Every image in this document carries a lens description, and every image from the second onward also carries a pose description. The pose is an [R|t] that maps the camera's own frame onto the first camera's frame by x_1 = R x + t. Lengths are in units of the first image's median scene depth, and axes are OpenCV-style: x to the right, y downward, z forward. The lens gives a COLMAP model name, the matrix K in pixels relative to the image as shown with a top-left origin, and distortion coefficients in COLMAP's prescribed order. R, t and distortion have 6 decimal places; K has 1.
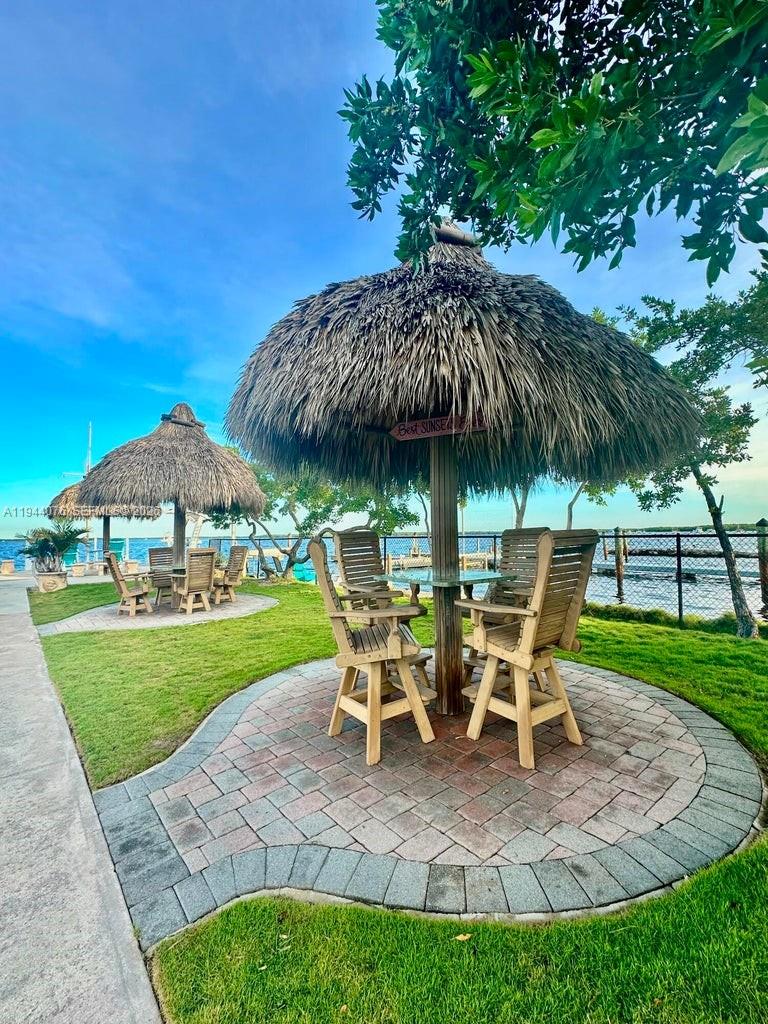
lens RADIAL K [[452.9, 0, 384.0], [0, 452.9, 512.0], [0, 0, 1]] dist [0.035391, 0.000001]
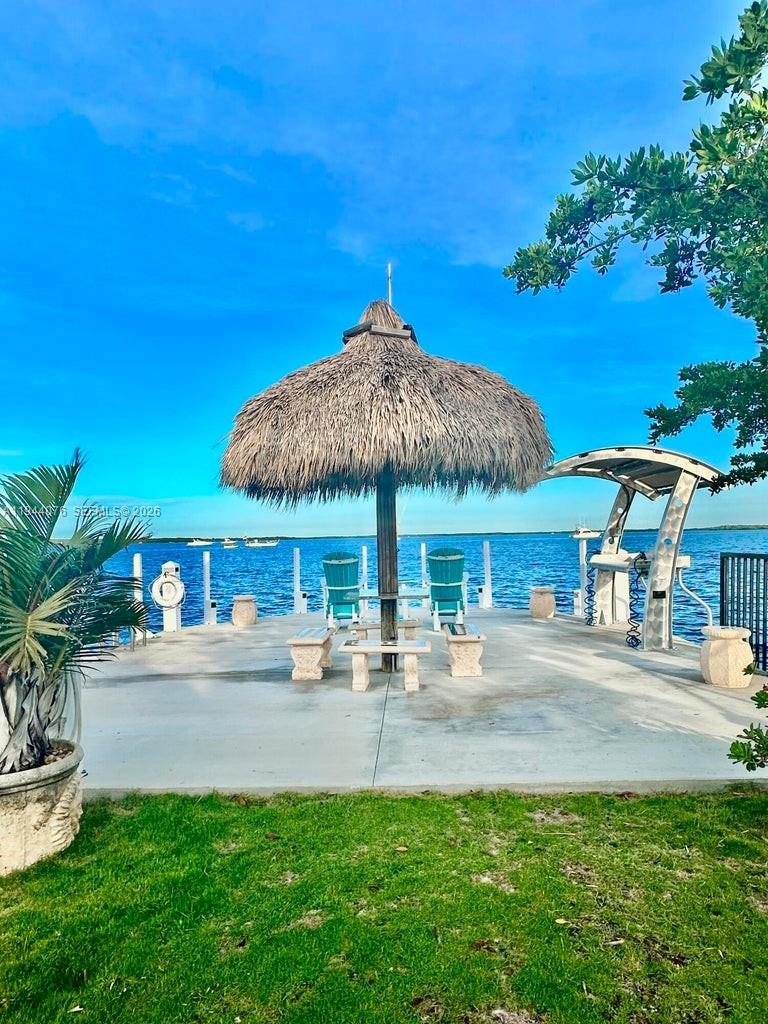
lens RADIAL K [[663.5, 0, 384.0], [0, 663.5, 512.0], [0, 0, 1]] dist [-0.001359, -0.000301]
pose [[0.753106, -0.026434, -0.657368, -0.316784], [0.043289, 0.999018, 0.009420, 0.025410], [0.656474, -0.035551, 0.753511, 0.655721]]
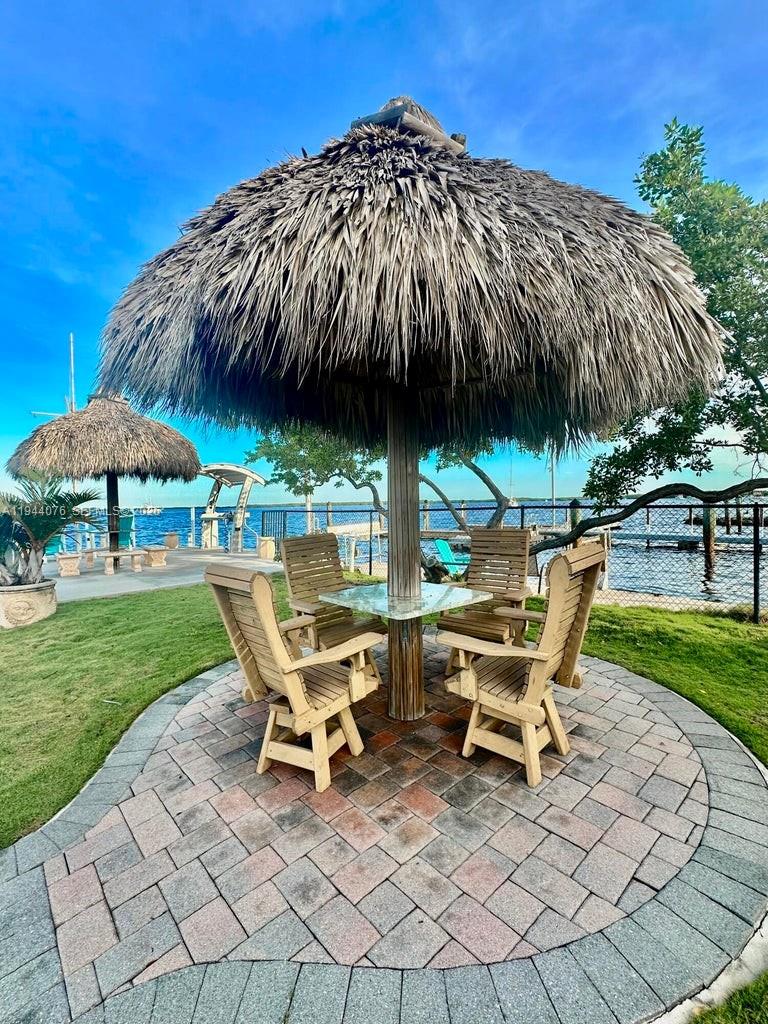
lens RADIAL K [[440.0, 0, 384.0], [0, 440.0, 512.0], [0, 0, 1]] dist [-0.001657, -0.000014]
pose [[0.998215, -0.008837, 0.059068, -0.283045], [0.004900, 0.997777, 0.066466, 0.021867], [-0.059524, -0.066058, 0.996039, 0.401748]]
